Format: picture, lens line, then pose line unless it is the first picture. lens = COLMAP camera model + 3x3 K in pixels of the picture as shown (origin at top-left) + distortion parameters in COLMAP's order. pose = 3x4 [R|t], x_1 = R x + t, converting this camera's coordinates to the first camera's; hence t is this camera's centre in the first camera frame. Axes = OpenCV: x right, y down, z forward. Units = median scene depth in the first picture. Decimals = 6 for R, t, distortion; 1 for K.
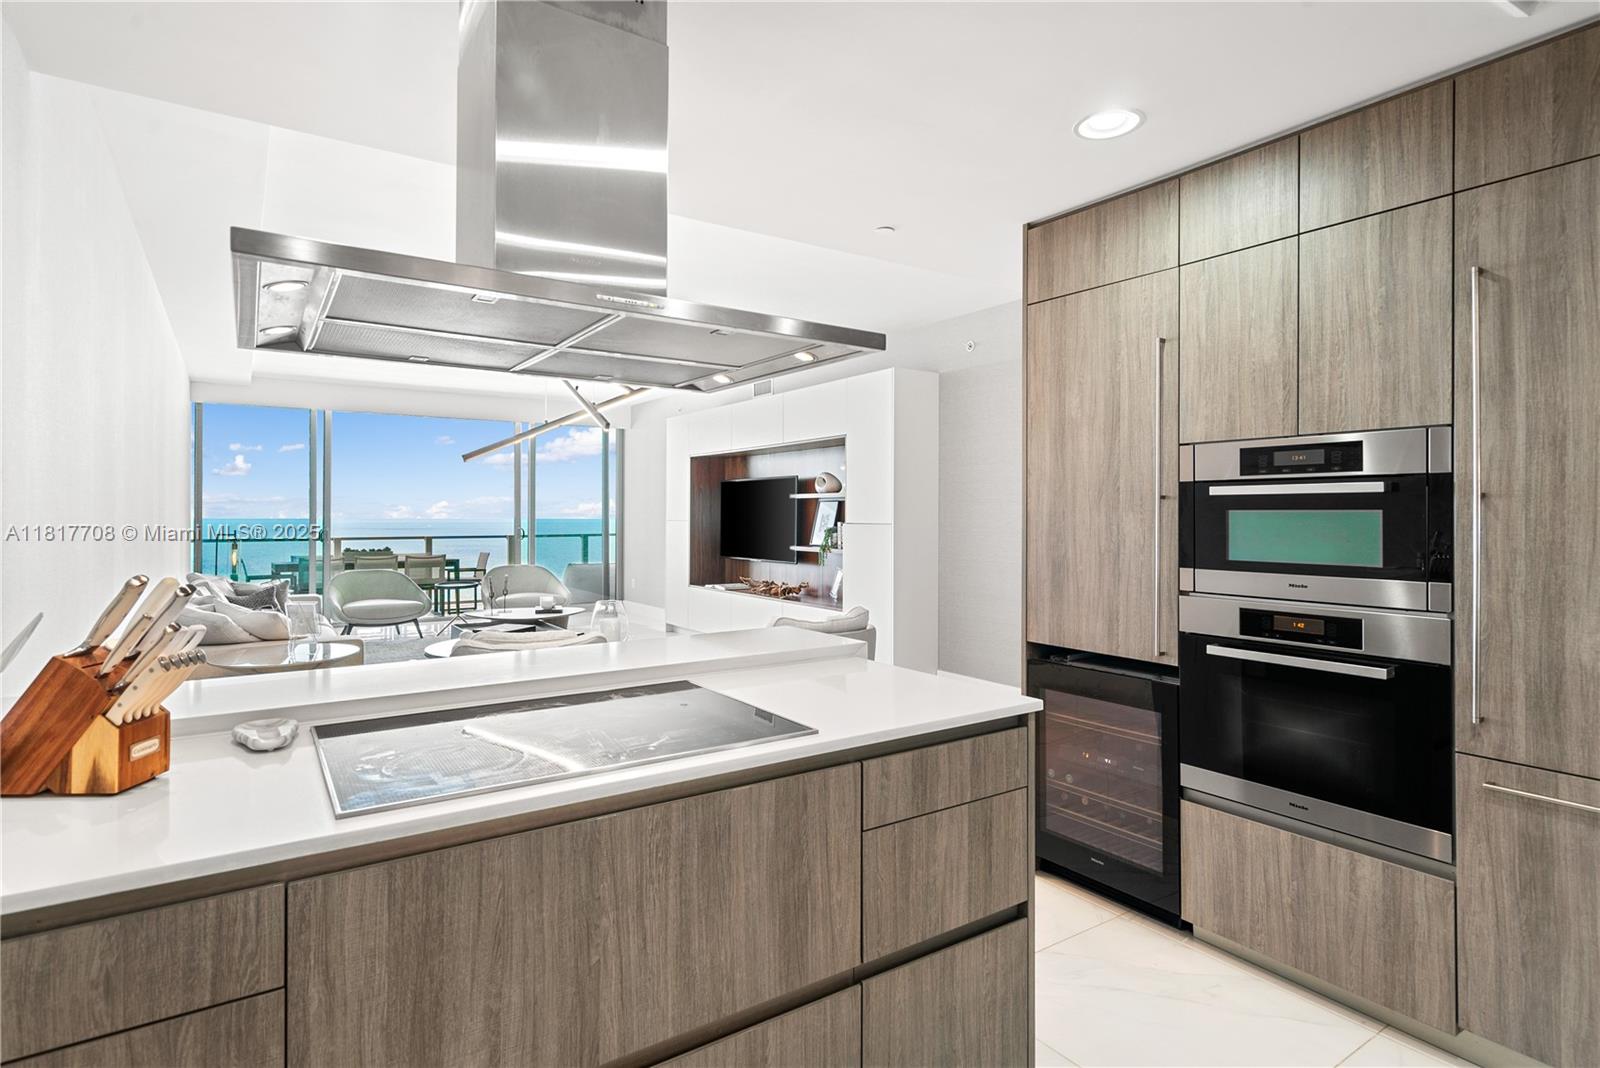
lens RADIAL K [[811.9, 0, 800.0], [0, 811.9, 534.0], [0, 0, 1]] dist [0.042347, -0.094729]
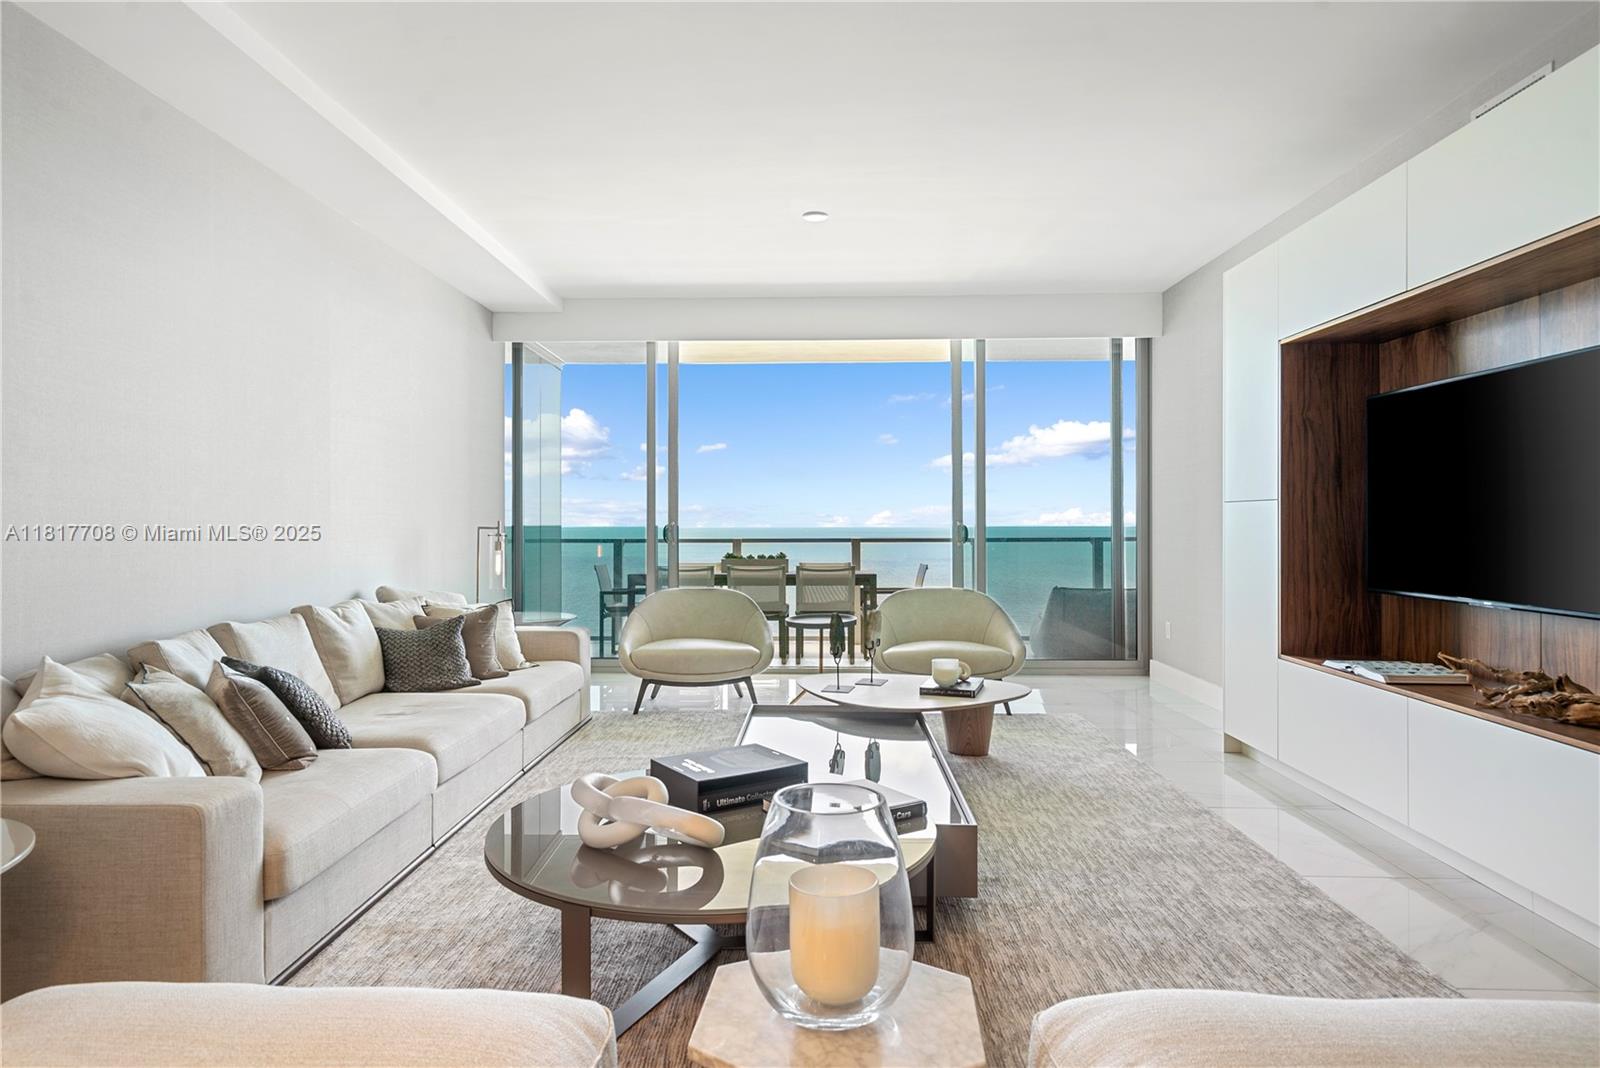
lens RADIAL K [[957.6, 0, 799.3], [0, 957.6, 515.2], [0, 0, 1]] dist [0.016270, 0.001109]
pose [[0.814472, -0.006740, -0.580164, -0.049049], [-0.011258, 0.999561, -0.027417, 0.007896], [0.580094, 0.028862, 0.814038, 0.440008]]
